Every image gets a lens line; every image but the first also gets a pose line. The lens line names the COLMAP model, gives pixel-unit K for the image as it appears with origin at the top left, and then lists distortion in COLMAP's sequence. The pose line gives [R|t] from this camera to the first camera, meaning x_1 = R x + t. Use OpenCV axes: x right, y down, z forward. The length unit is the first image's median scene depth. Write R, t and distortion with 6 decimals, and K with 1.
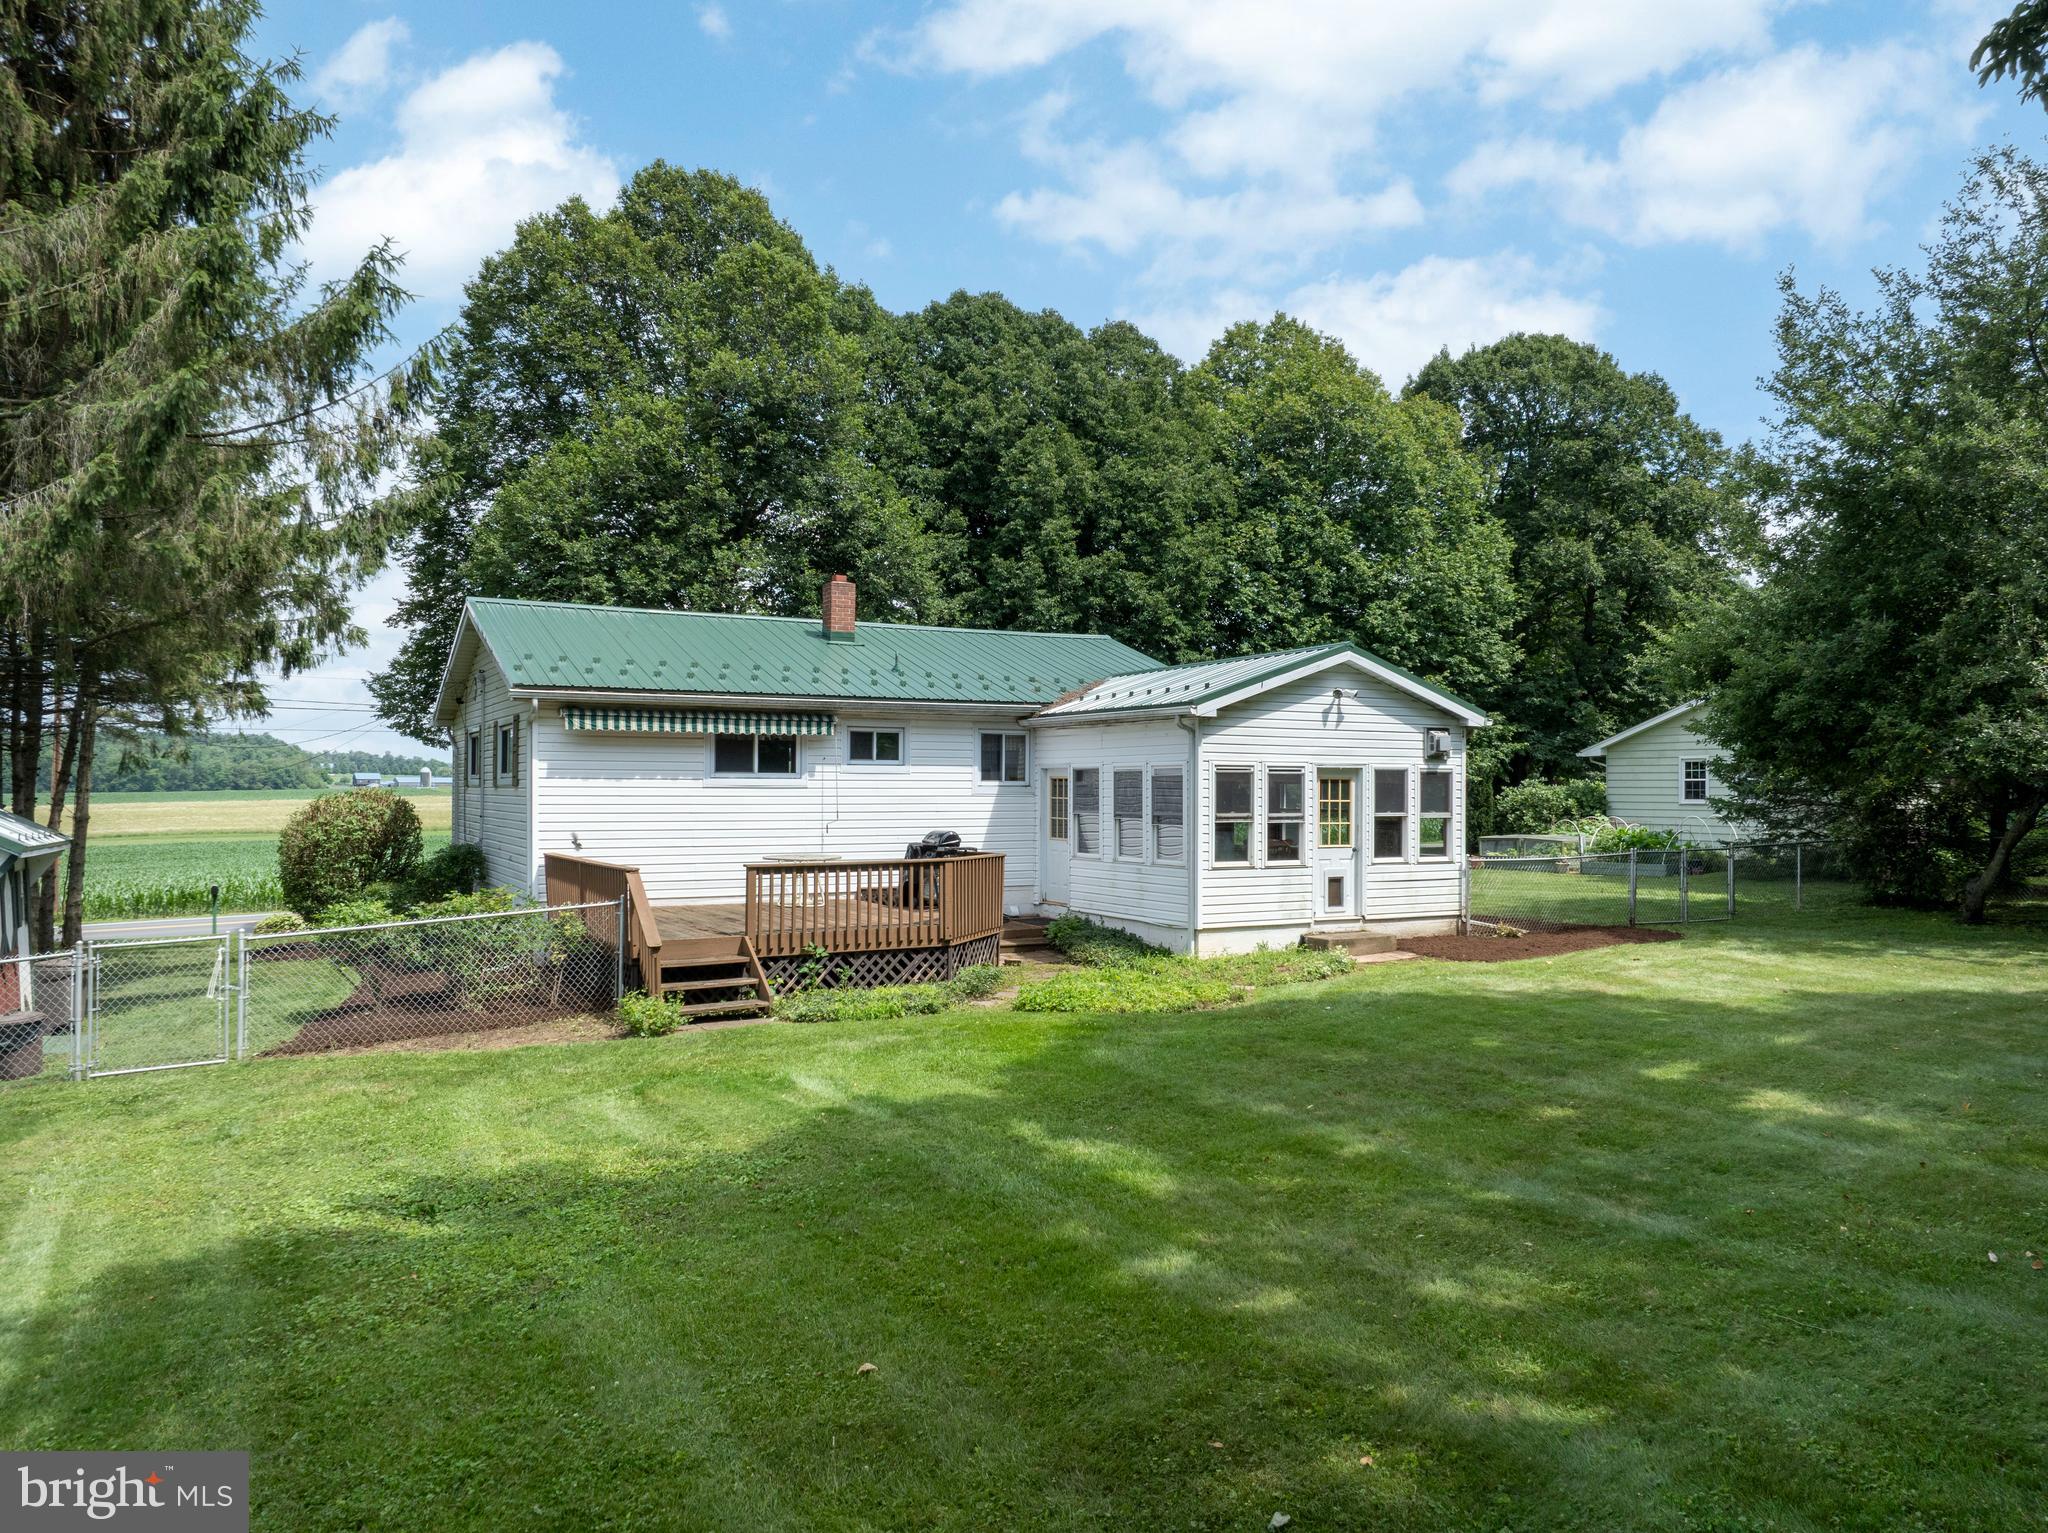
lens RADIAL K [[1426.5, 0, 1024.0], [0, 1426.5, 766.5], [0, 0, 1]] dist [-0.042022, -0.002814]
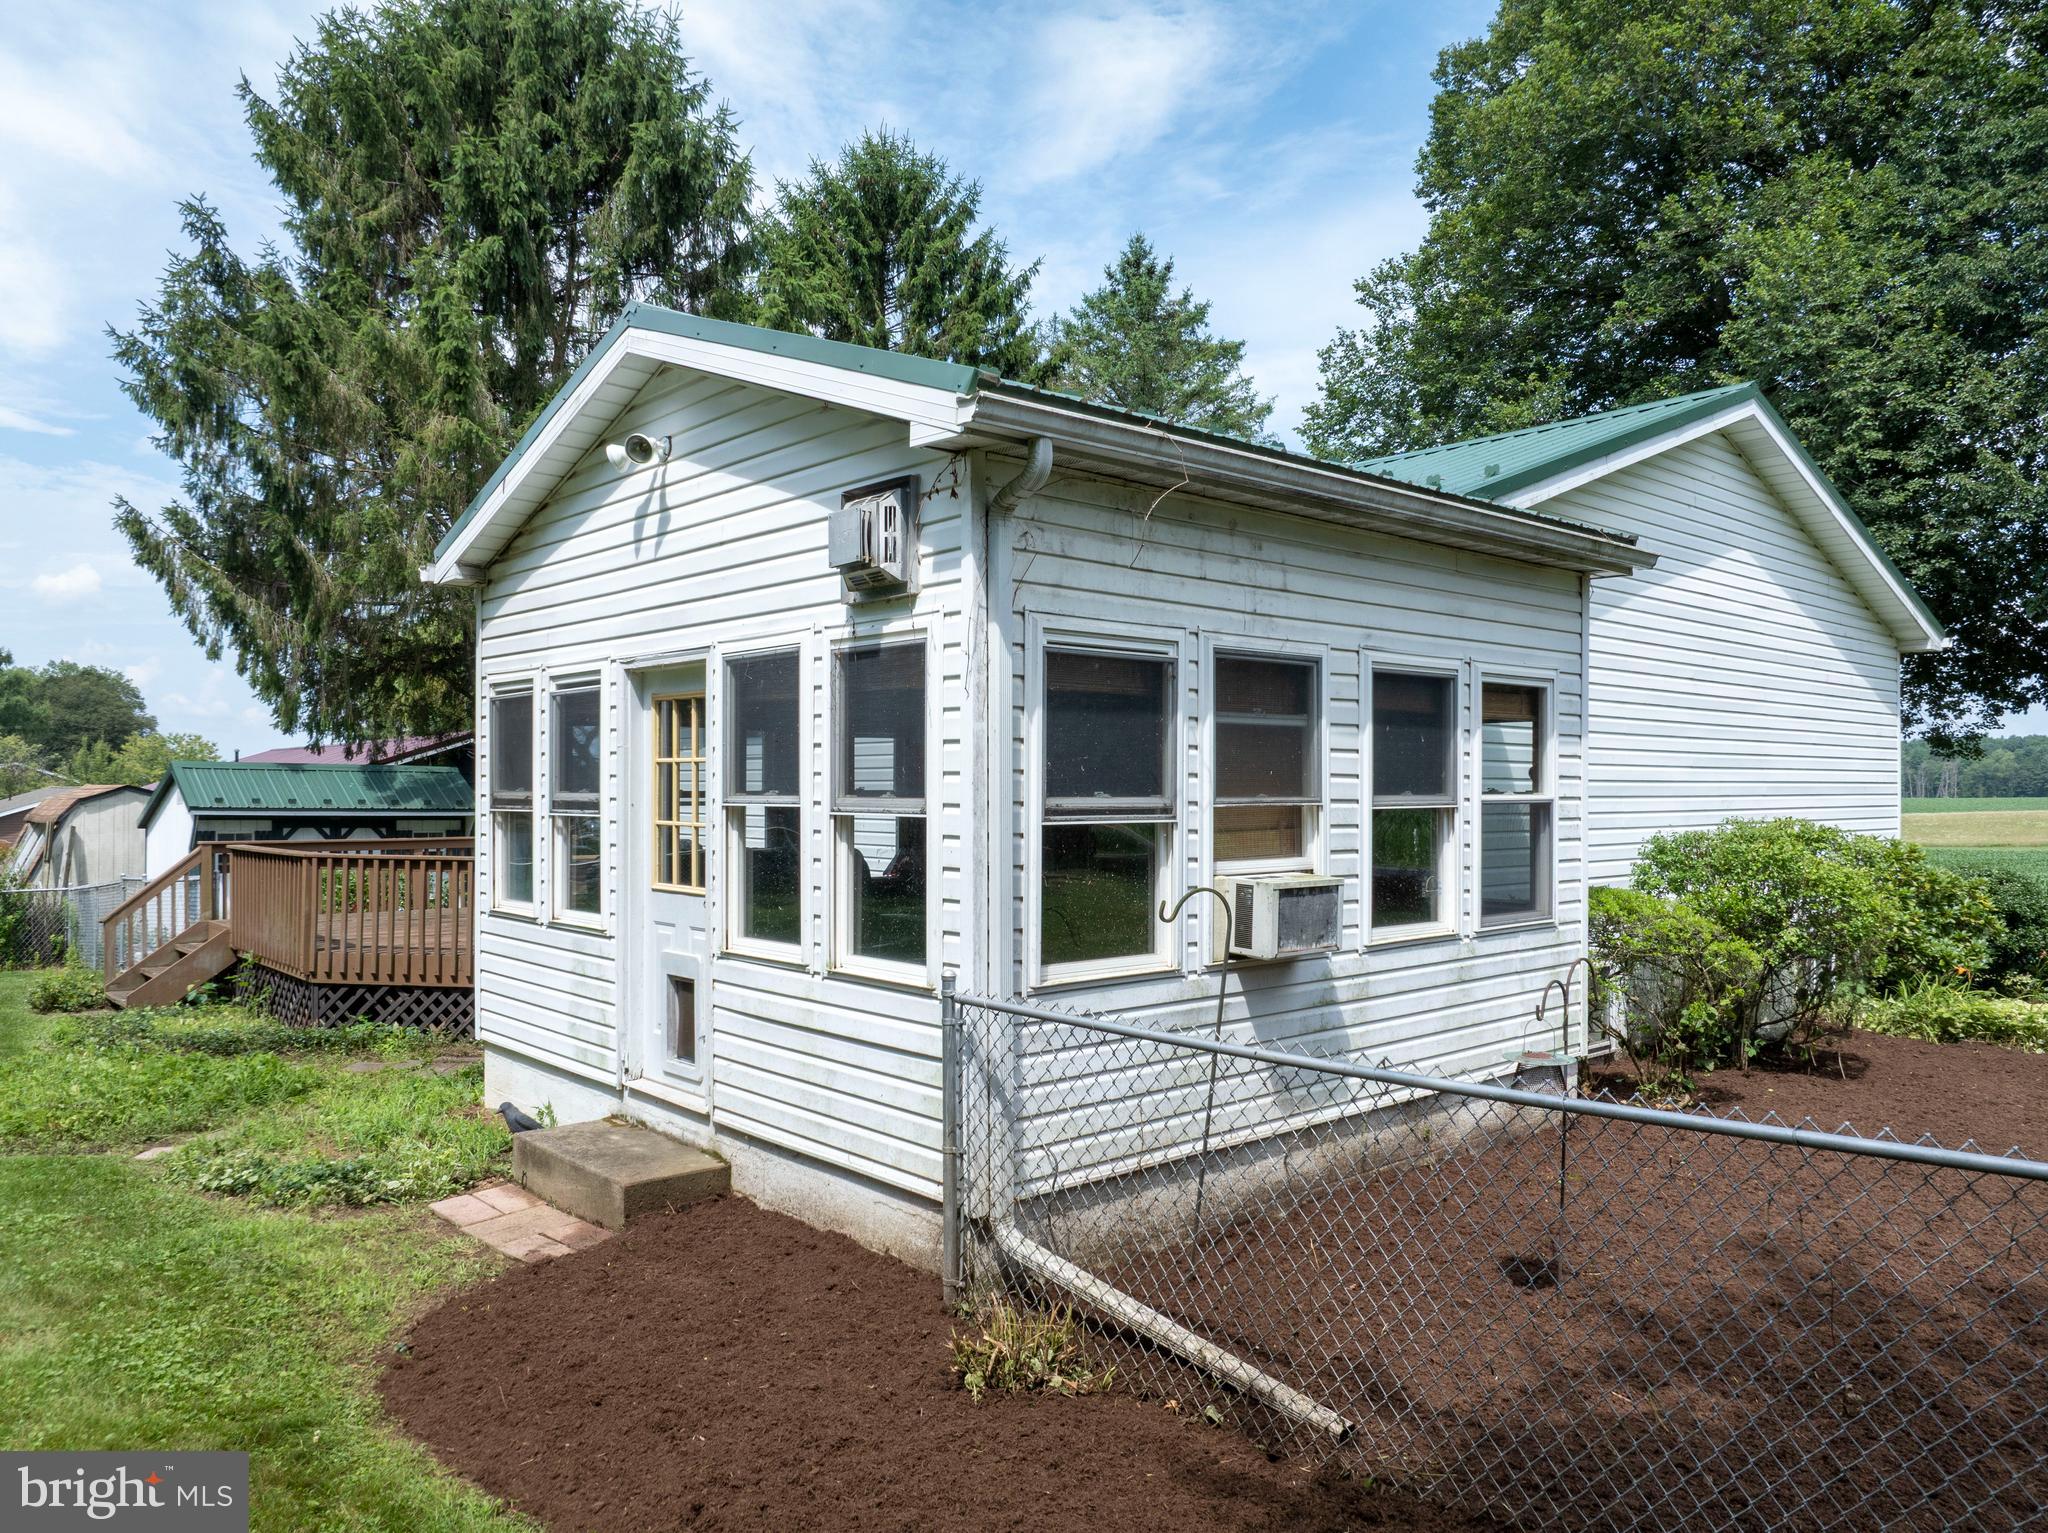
lens RADIAL K [[1426.5, 0, 1024.0], [0, 1426.5, 766.5], [0, 0, 1]] dist [-0.042022, -0.002814]
pose [[0.213471, -0.006045, -0.976931, 0.547073], [0.024983, 0.999688, -0.000726, 0.026639], [0.976630, -0.024251, 0.213555, 0.949045]]
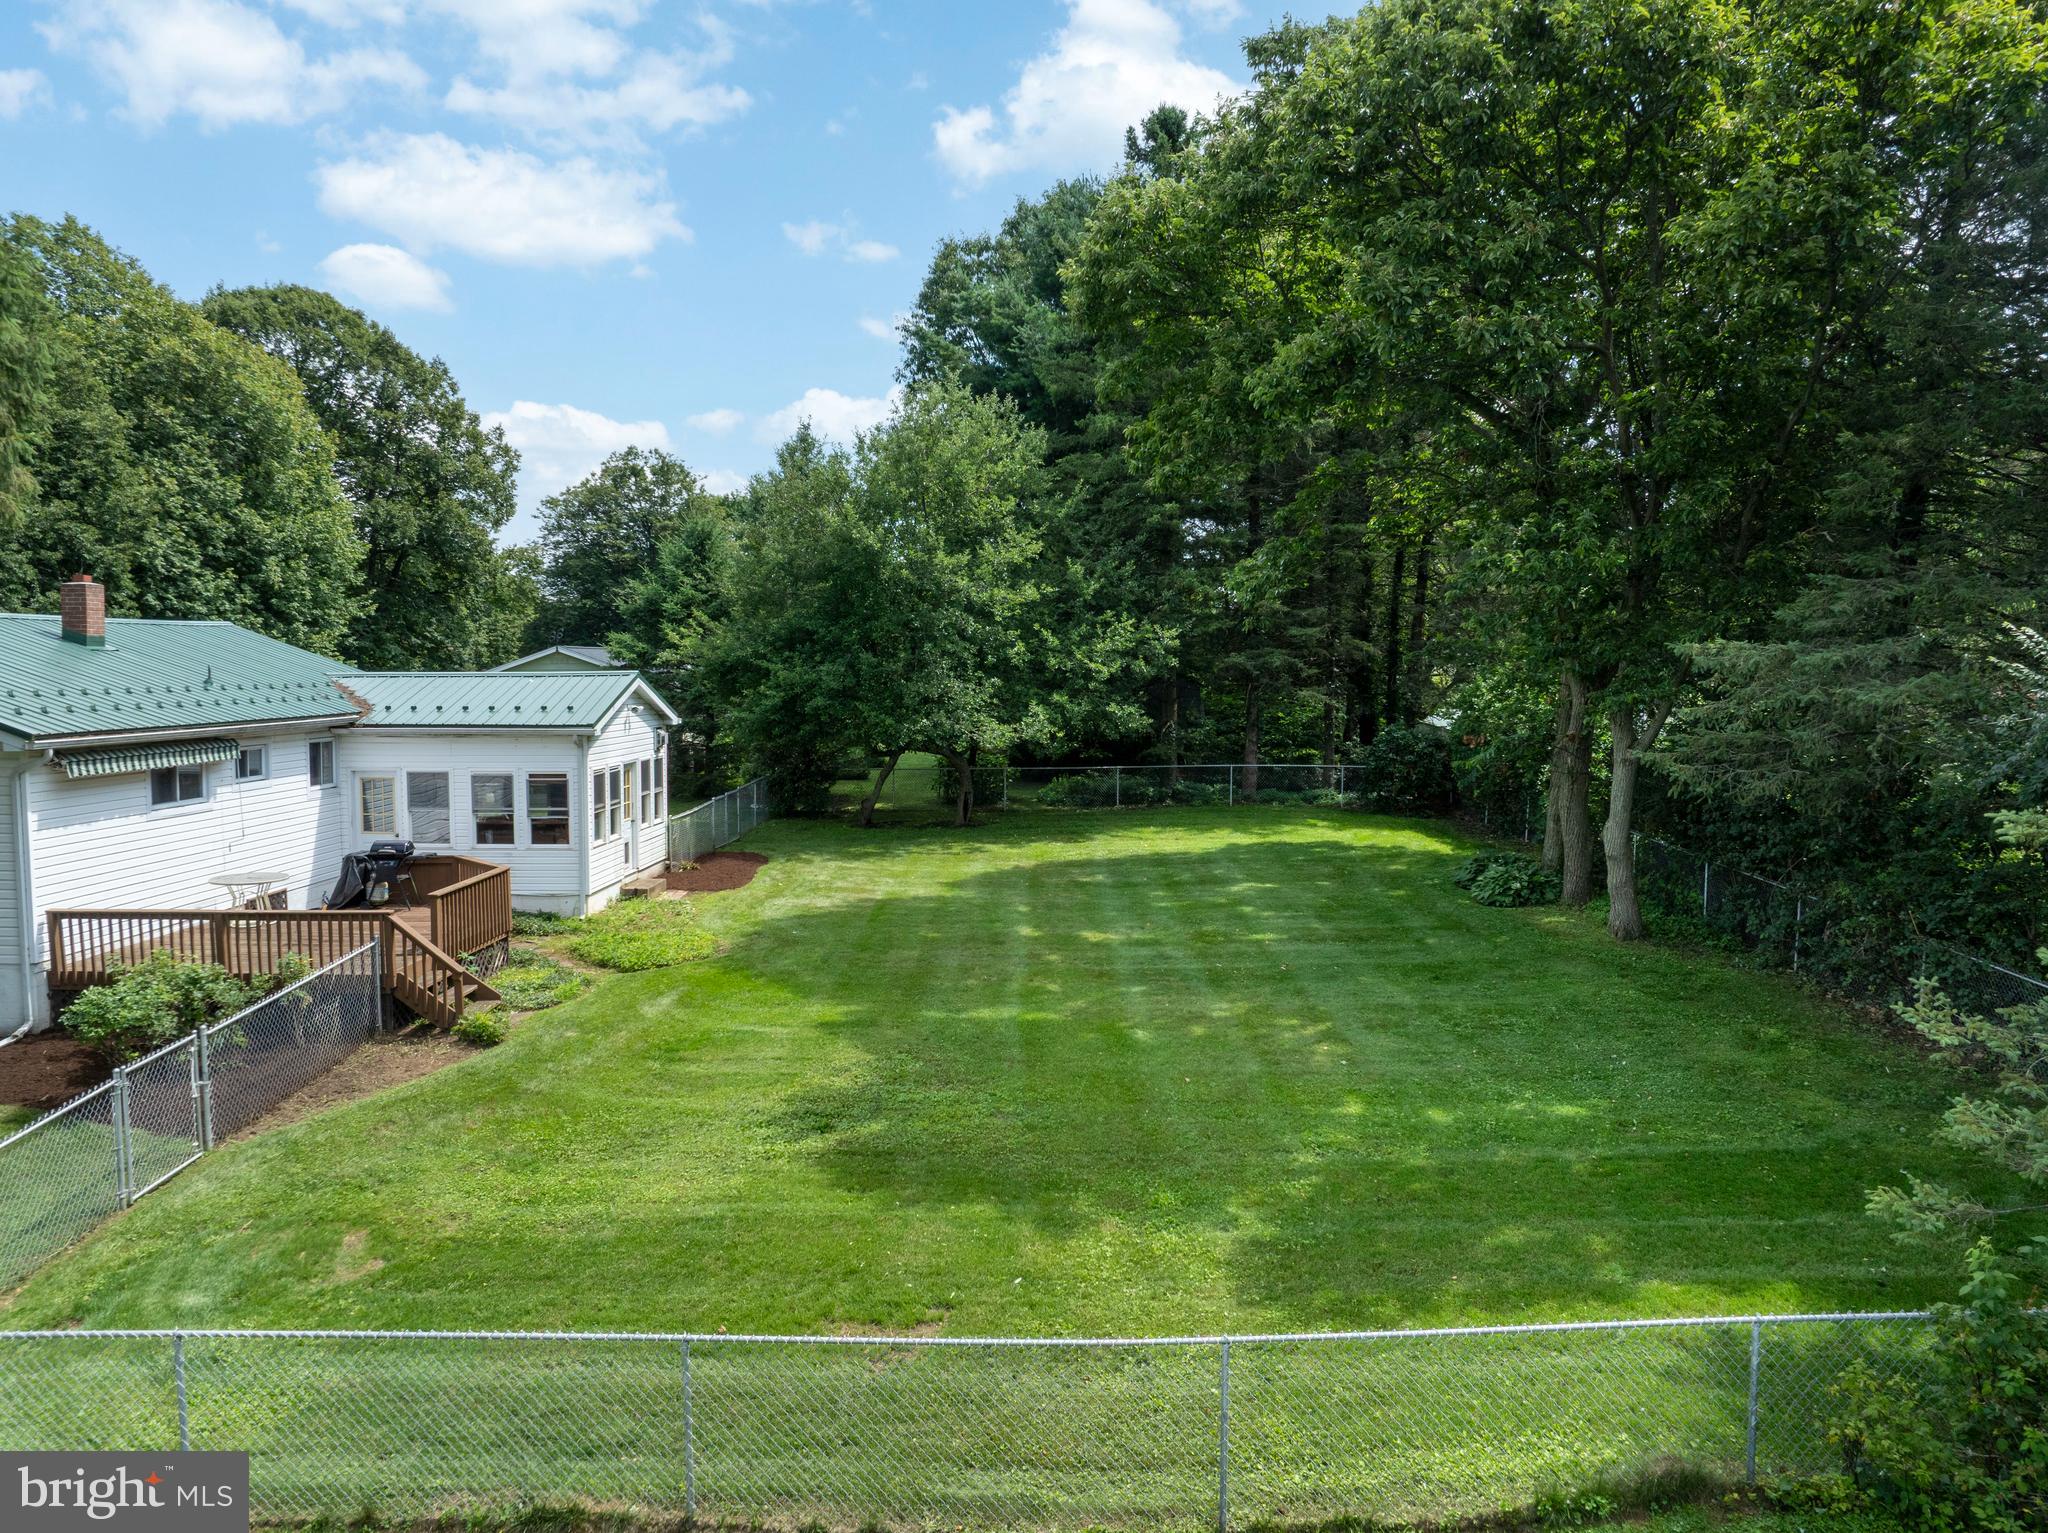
lens RADIAL K [[1426.5, 0, 1024.0], [0, 1426.5, 766.5], [0, 0, 1]] dist [-0.042022, -0.002814]
pose [[0.515621, -0.062960, 0.854501, -0.699558], [-0.010383, 0.996764, 0.079707, -0.101120], [-0.856754, -0.049971, 0.513299, -0.018669]]
